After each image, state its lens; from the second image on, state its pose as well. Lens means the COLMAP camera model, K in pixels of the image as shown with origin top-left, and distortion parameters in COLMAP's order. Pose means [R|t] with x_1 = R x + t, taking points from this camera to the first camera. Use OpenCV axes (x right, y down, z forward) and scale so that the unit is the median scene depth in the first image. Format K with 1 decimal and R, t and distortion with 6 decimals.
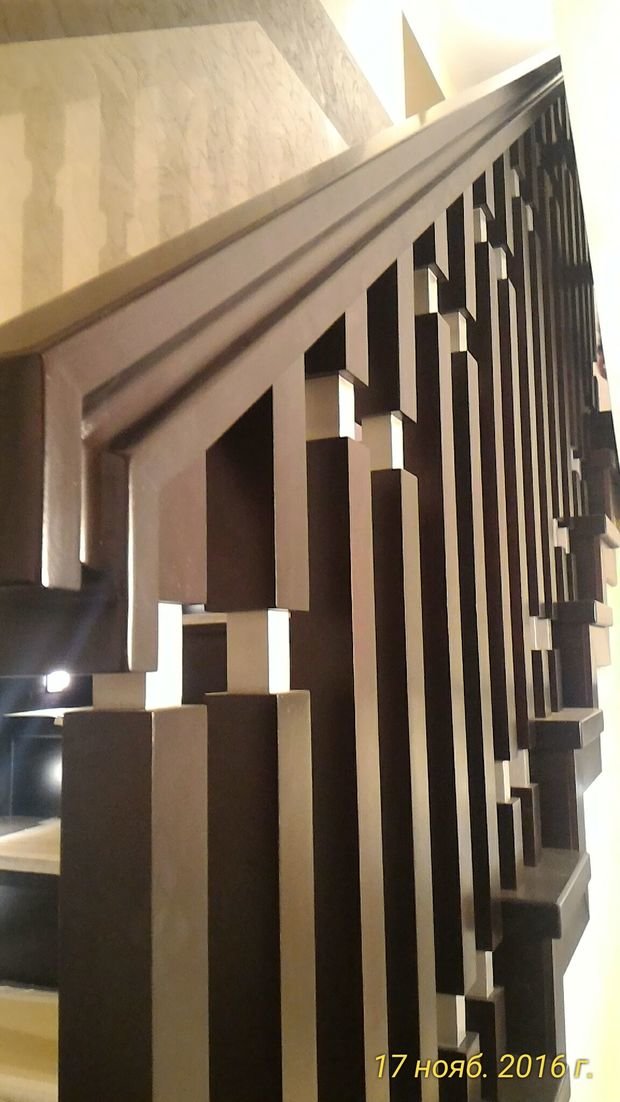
lens RADIAL K [[928.1, 0, 304.7], [0, 928.1, 553.2], [0, 0, 1]] dist [0.076341, -0.109425]
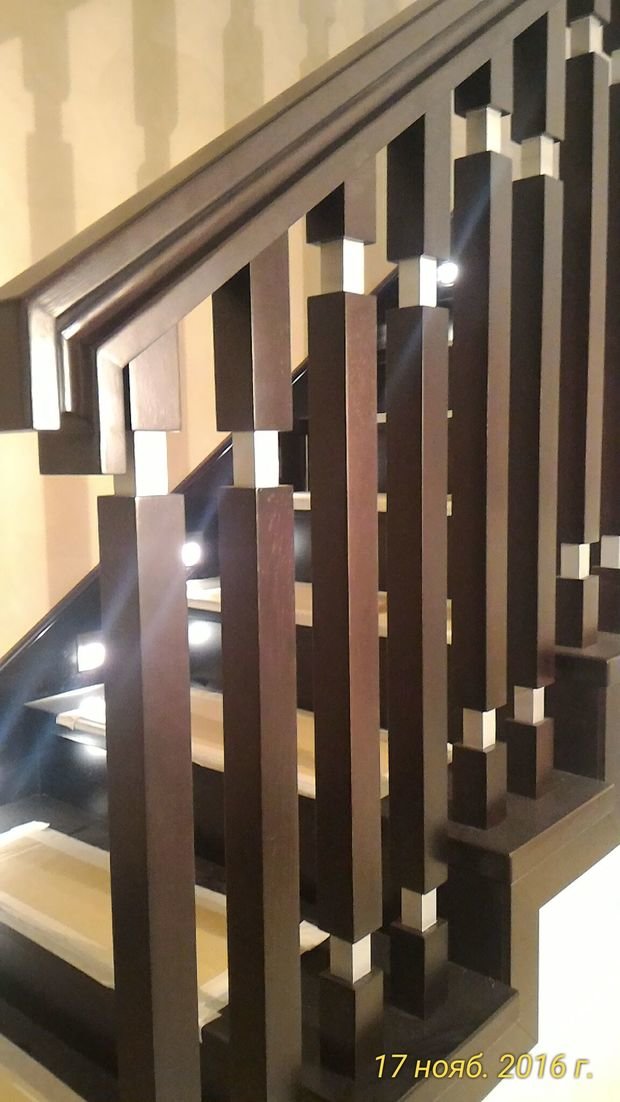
lens RADIAL K [[928.1, 0, 298.3], [0, 928.1, 558.1], [0, 0, 1]] dist [0.076341, -0.109425]
pose [[0.948281, 0.037900, -0.315162, 0.294849], [0.035747, 0.973782, 0.224659, -0.041065], [0.315413, -0.224306, 0.922064, -0.220922]]
